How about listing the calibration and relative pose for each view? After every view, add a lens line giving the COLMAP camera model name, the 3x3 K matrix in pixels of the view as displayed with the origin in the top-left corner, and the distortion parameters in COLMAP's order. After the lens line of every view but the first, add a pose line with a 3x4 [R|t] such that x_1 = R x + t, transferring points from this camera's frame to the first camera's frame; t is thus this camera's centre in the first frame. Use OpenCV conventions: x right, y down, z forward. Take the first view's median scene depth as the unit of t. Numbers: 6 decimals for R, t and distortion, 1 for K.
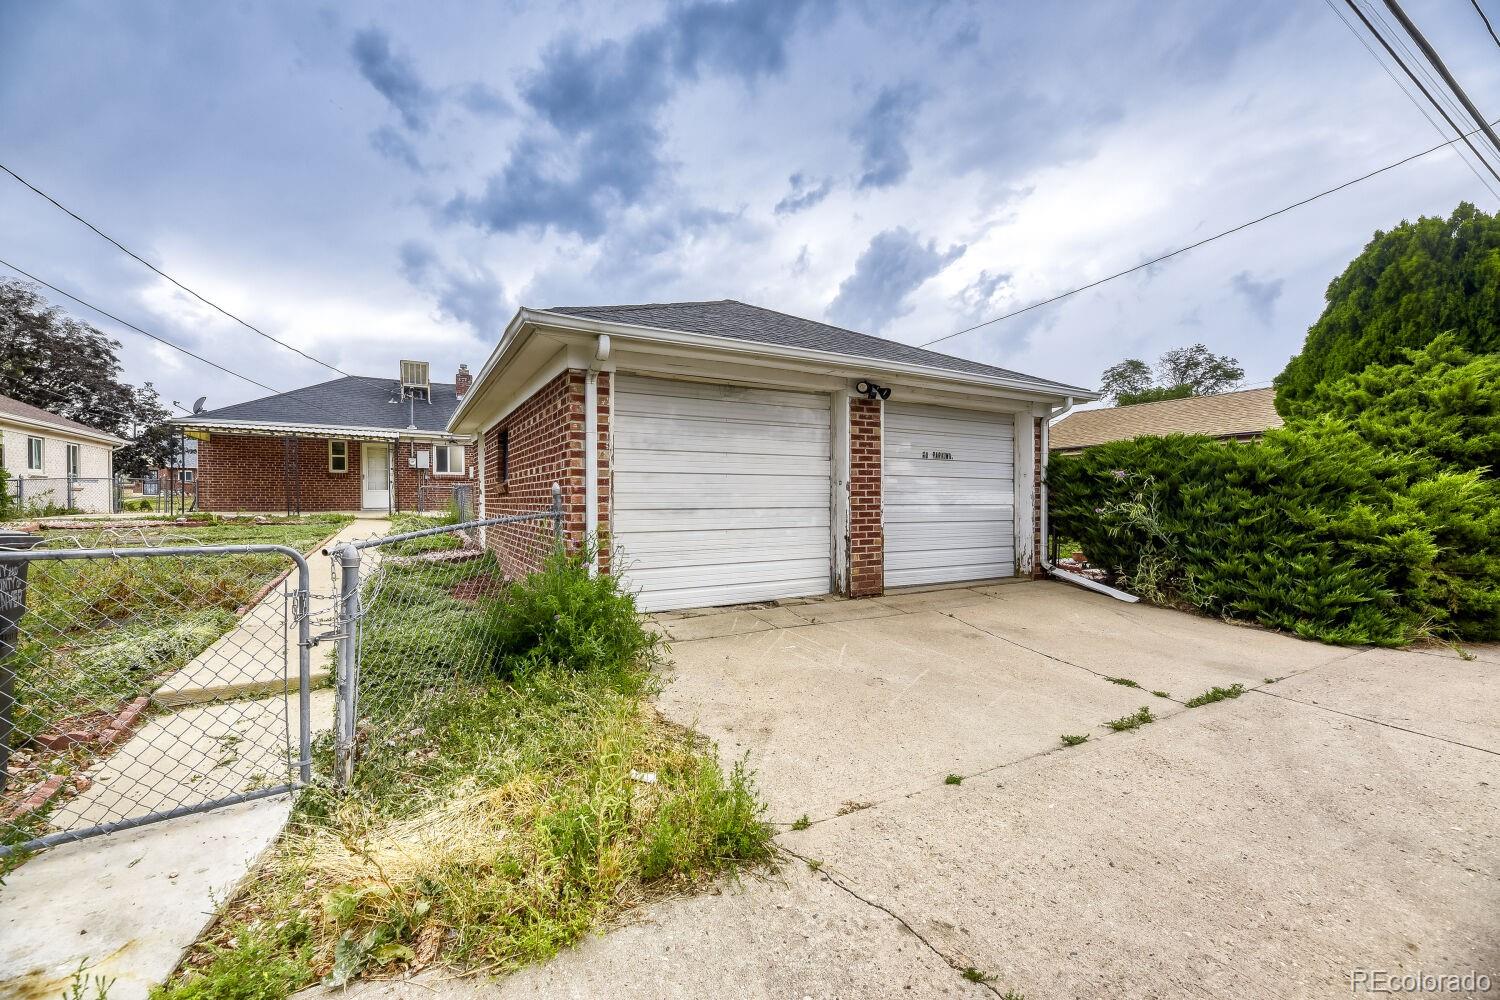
lens RADIAL K [[611.1, 0, 747.3], [0, 611.1, 499.4], [0, 0, 1]] dist [-0.001551, -0.000375]
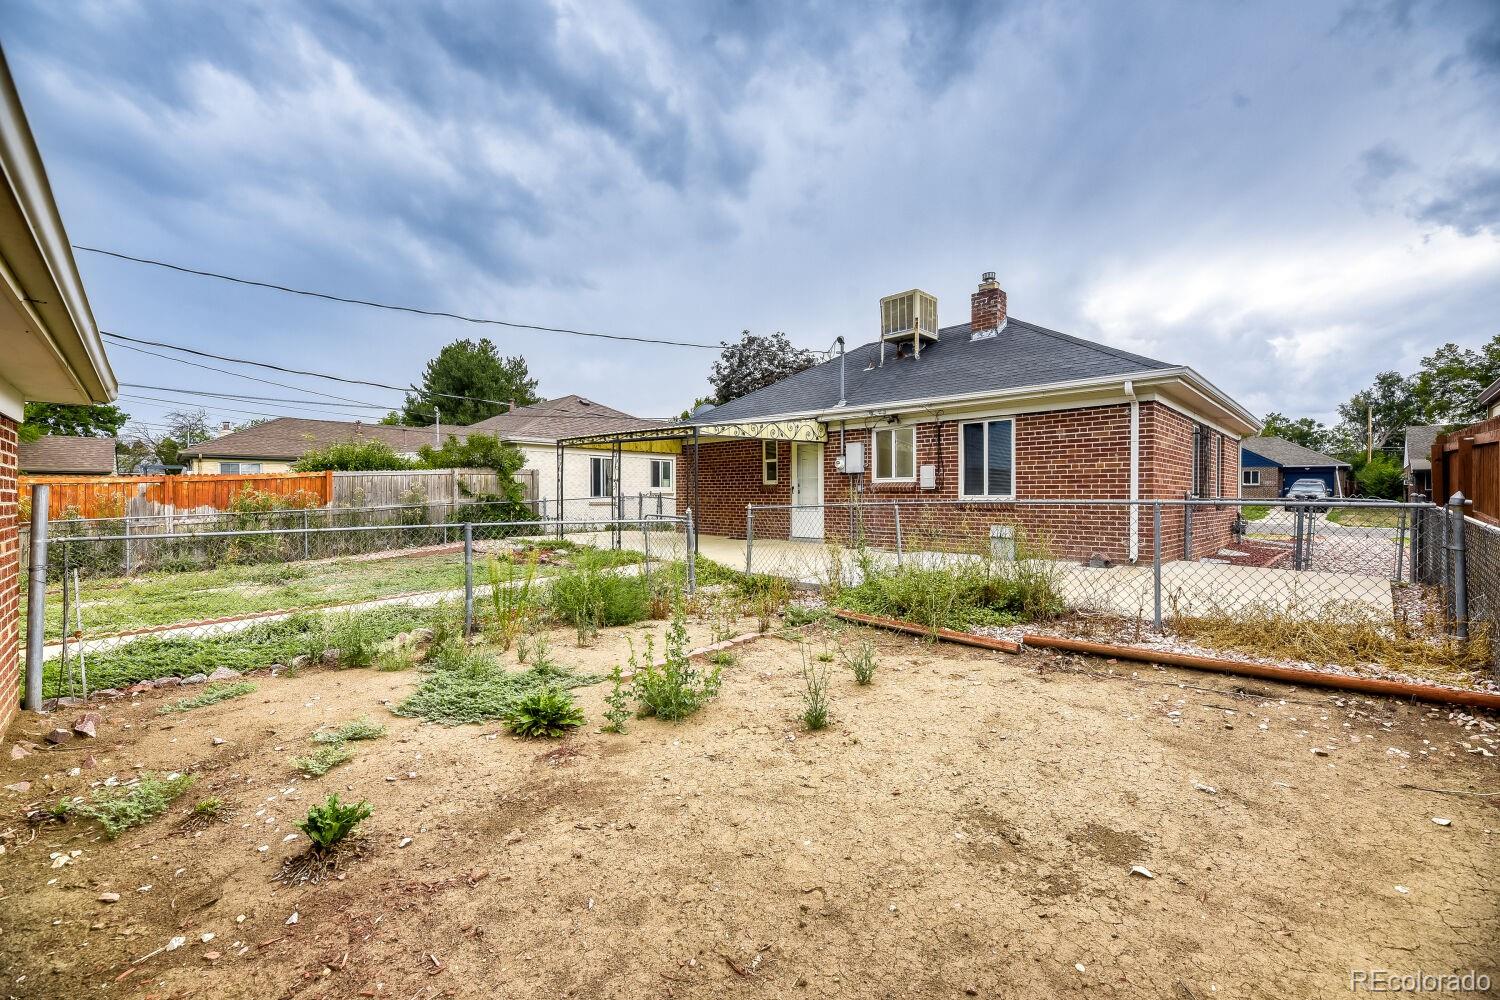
lens RADIAL K [[611.1, 0, 747.3], [0, 611.1, 499.4], [0, 0, 1]] dist [-0.001551, -0.000375]
pose [[0.251585, 0.009471, -0.967789, 0.004142], [0.003441, 0.999937, 0.010680, -0.032782], [0.967829, -0.006017, 0.251537, 0.765394]]
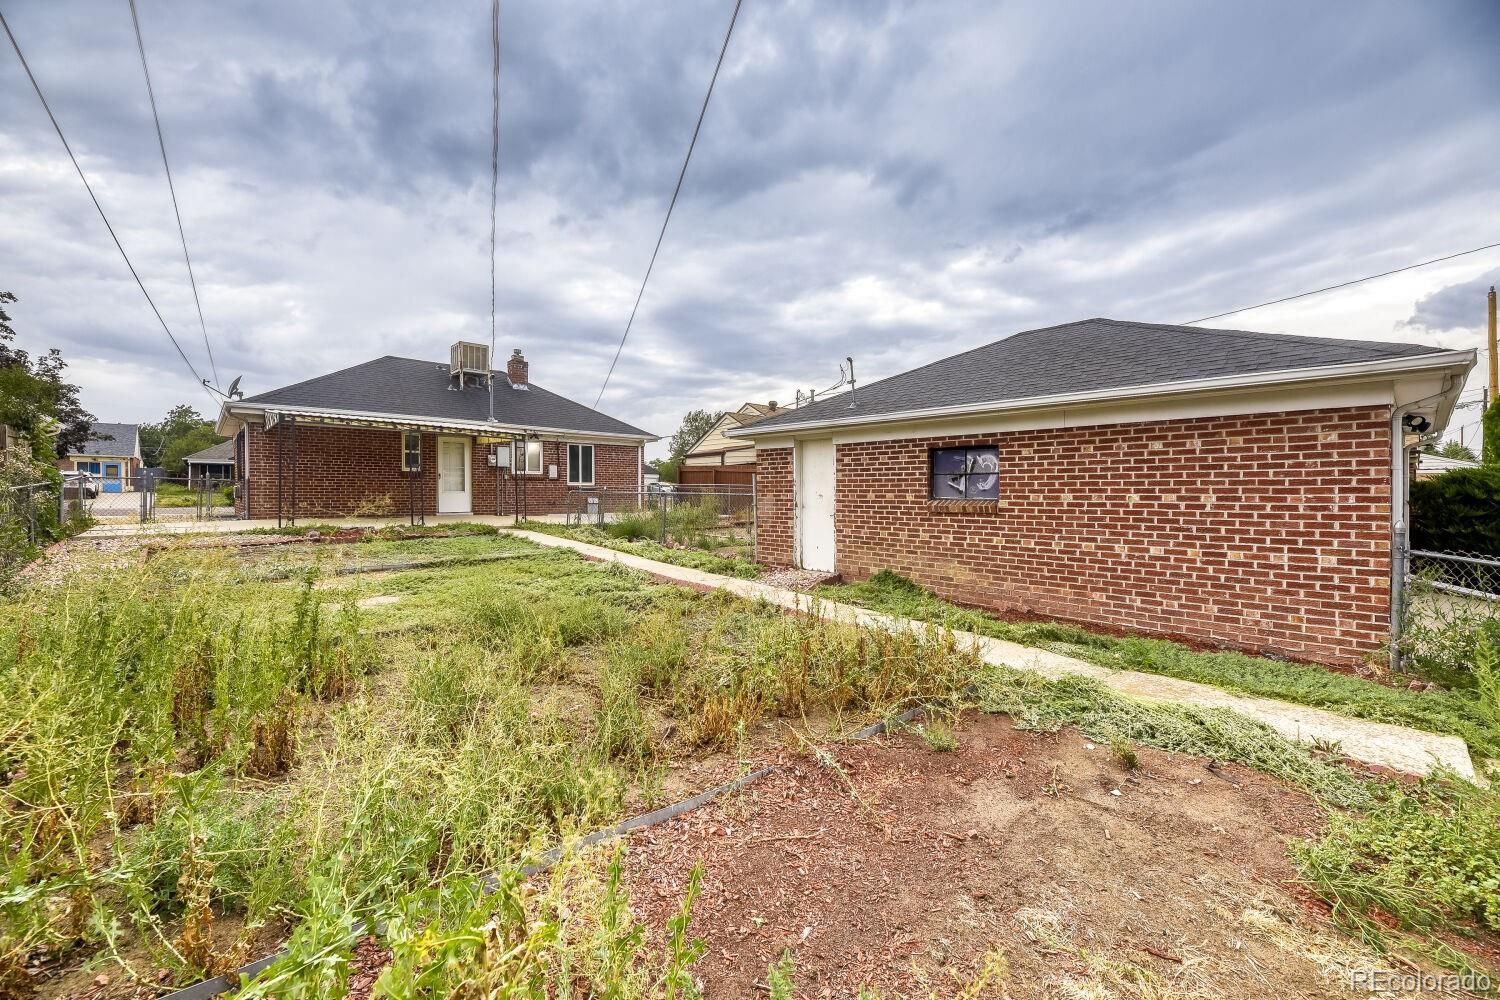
lens RADIAL K [[611.1, 0, 747.3], [0, 611.1, 499.4], [0, 0, 1]] dist [-0.001551, -0.000375]
pose [[0.978513, 0.002913, 0.206164, -0.371523], [-0.005491, 0.999914, 0.011930, -0.016386], [-0.206112, -0.012805, 0.978445, 0.063453]]
